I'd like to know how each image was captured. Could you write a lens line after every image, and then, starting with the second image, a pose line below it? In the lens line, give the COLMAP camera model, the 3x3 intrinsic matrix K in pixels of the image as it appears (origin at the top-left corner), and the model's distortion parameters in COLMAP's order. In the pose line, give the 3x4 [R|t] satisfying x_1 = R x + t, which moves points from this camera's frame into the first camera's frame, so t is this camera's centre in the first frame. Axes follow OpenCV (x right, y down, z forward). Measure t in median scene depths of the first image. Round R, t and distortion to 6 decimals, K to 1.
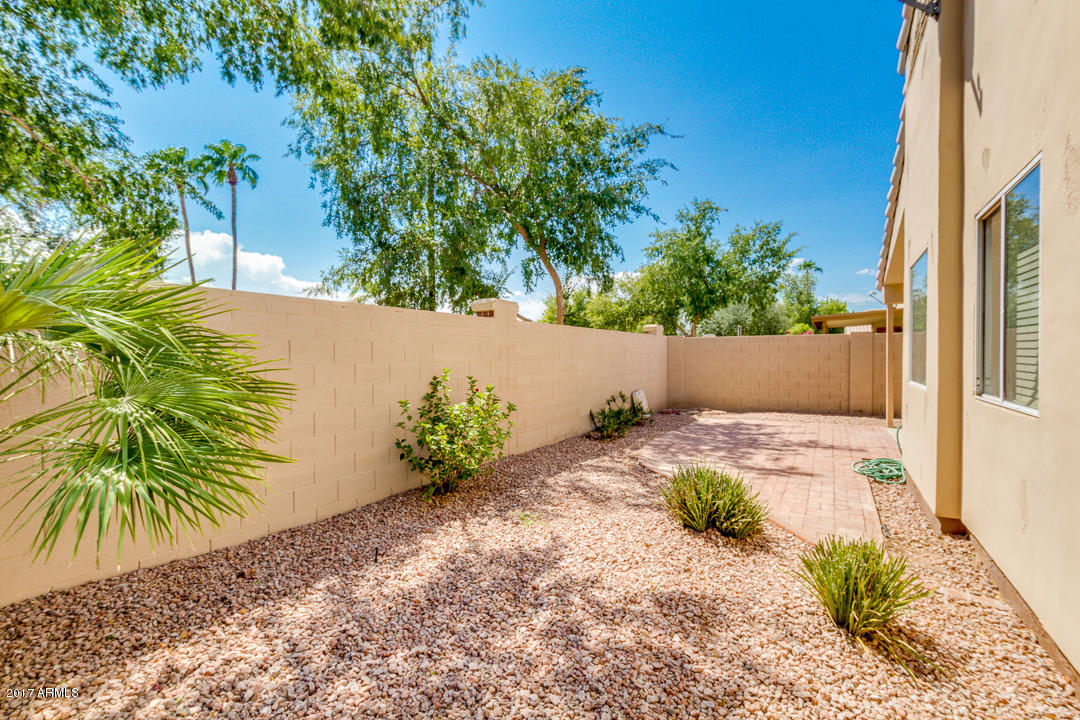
lens RADIAL K [[486.9, 0, 539.5], [0, 486.9, 364.8], [0, 0, 1]] dist [0.007767, 0.000475]
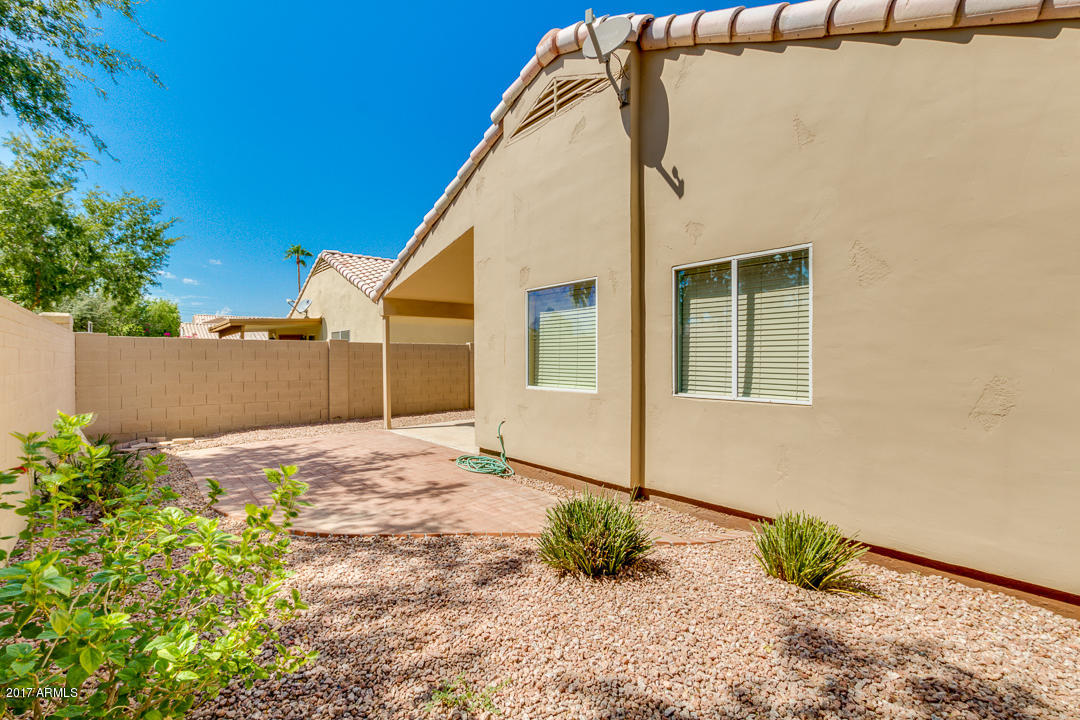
lens RADIAL K [[486.9, 0, 539.5], [0, 486.9, 364.8], [0, 0, 1]] dist [0.007767, 0.000475]
pose [[0.323231, -0.006381, 0.946298, -0.097930], [0.017019, 0.999855, 0.000928, -0.005709], [-0.946167, 0.015805, 0.323293, 0.151223]]
